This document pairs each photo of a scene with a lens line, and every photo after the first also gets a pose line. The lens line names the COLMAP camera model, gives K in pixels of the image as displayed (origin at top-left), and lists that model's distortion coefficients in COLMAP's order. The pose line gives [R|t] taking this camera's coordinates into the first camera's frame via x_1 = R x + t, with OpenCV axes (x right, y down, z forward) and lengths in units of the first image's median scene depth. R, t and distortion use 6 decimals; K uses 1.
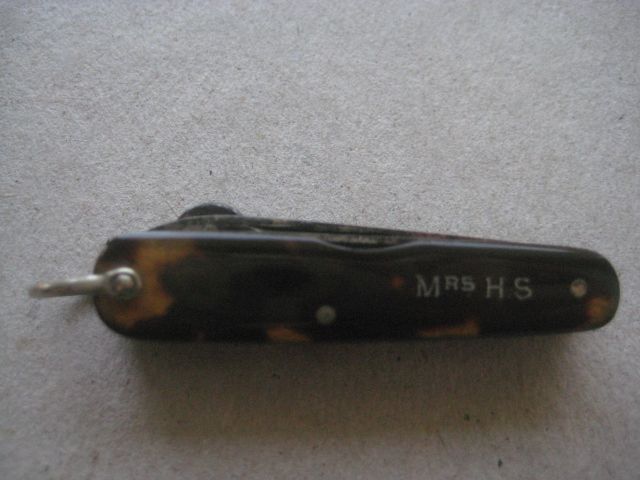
lens RADIAL K [[673.8, 0, 311.9], [0, 673.8, 242.6], [0, 0, 1]] dist [-0.178483, 0.180561]
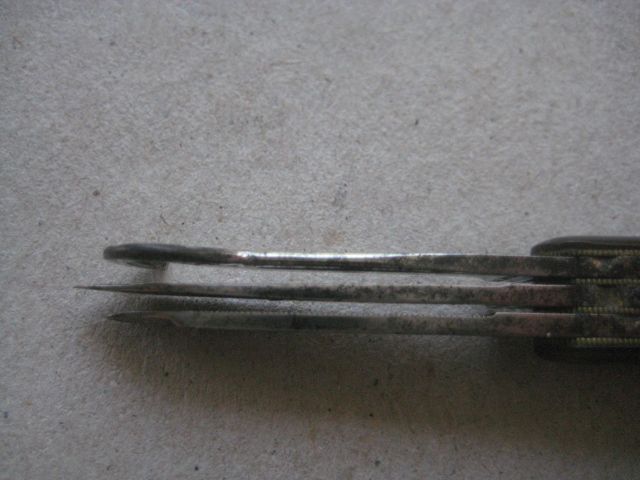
lens RADIAL K [[673.8, 0, 311.9], [0, 673.8, 242.6], [0, 0, 1]] dist [-0.178483, 0.180561]
pose [[0.999181, 0.034406, 0.021312, -0.424957], [-0.036643, 0.992639, 0.115434, 0.054872], [-0.017183, -0.116120, 0.993087, 0.121108]]
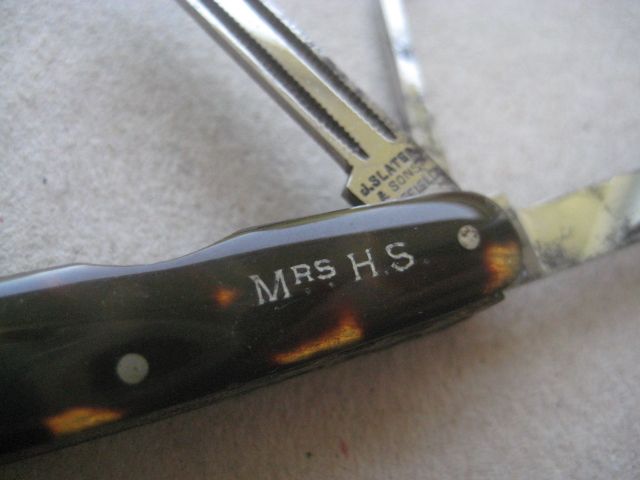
lens RADIAL K [[673.8, 0, 311.9], [0, 673.8, 242.6], [0, 0, 1]] dist [-0.178483, 0.180561]
pose [[0.982301, 0.022883, 0.185909, -0.004710], [-0.030360, 0.998836, 0.037470, -0.073153], [-0.184835, -0.042450, 0.981852, 0.276916]]
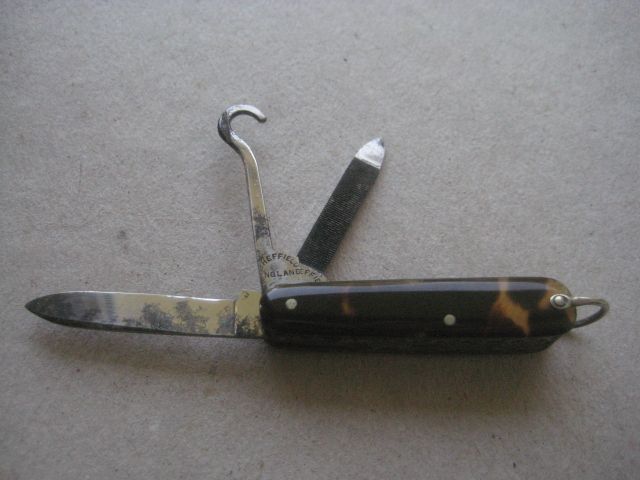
lens RADIAL K [[673.8, 0, 311.9], [0, 673.8, 242.6], [0, 0, 1]] dist [-0.178483, 0.180561]
pose [[0.999385, 0.007629, 0.034234, -0.223636], [-0.006748, 0.999645, -0.025789, -0.135304], [-0.034419, 0.025542, 0.999081, -0.496325]]
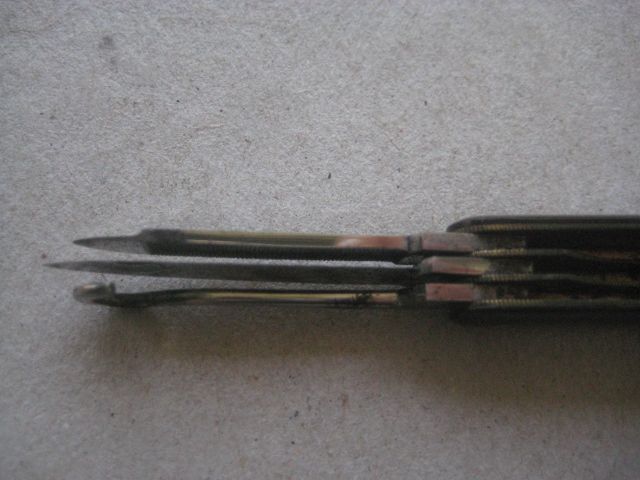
lens RADIAL K [[673.8, 0, 311.9], [0, 673.8, 242.6], [0, 0, 1]] dist [-0.178483, 0.180561]
pose [[0.999092, -0.008917, 0.041671, -0.348314], [0.003386, 0.991382, 0.130956, -0.030634], [-0.042480, -0.130696, 0.990512, 0.034025]]
